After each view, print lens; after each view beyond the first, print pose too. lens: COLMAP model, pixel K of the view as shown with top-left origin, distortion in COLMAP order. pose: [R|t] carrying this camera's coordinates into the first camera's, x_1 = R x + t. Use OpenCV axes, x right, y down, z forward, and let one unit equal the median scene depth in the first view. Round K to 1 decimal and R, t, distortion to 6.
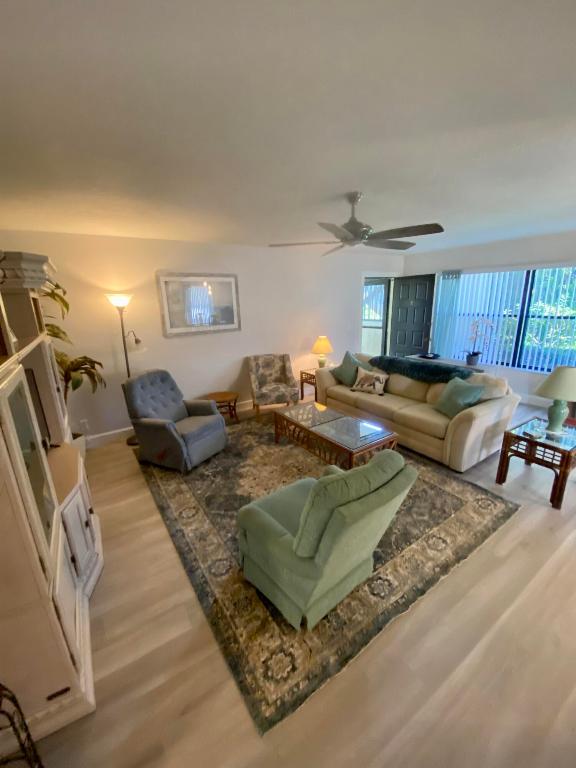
lens RADIAL K [[308.7, 0, 286.8], [0, 308.7, 381.6], [0, 0, 1]] dist [-0.027446, -0.001838]
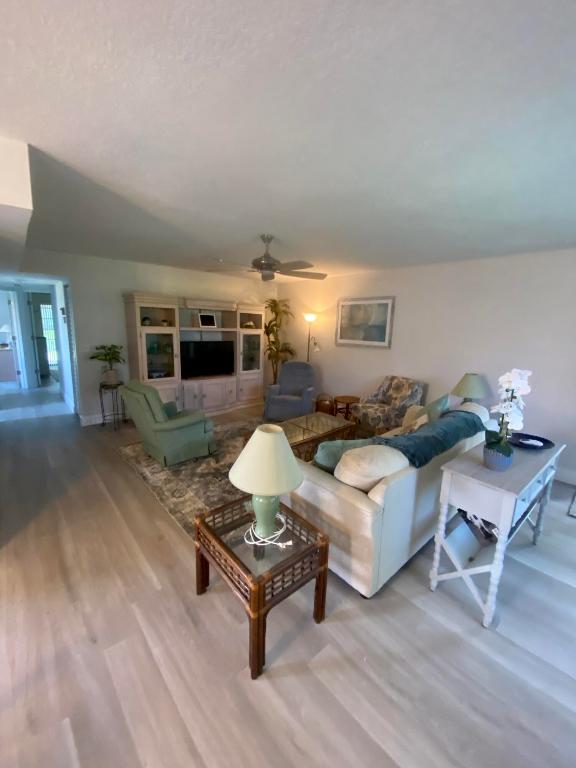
lens RADIAL K [[308.7, 0, 284.5], [0, 308.7, 385.7], [0, 0, 1]] dist [-0.027446, -0.001838]
pose [[0.140481, 0.204365, -0.968762, 0.857444], [-0.294447, 0.942817, 0.156194, -0.112126], [0.945286, 0.263307, 0.192623, 0.521614]]
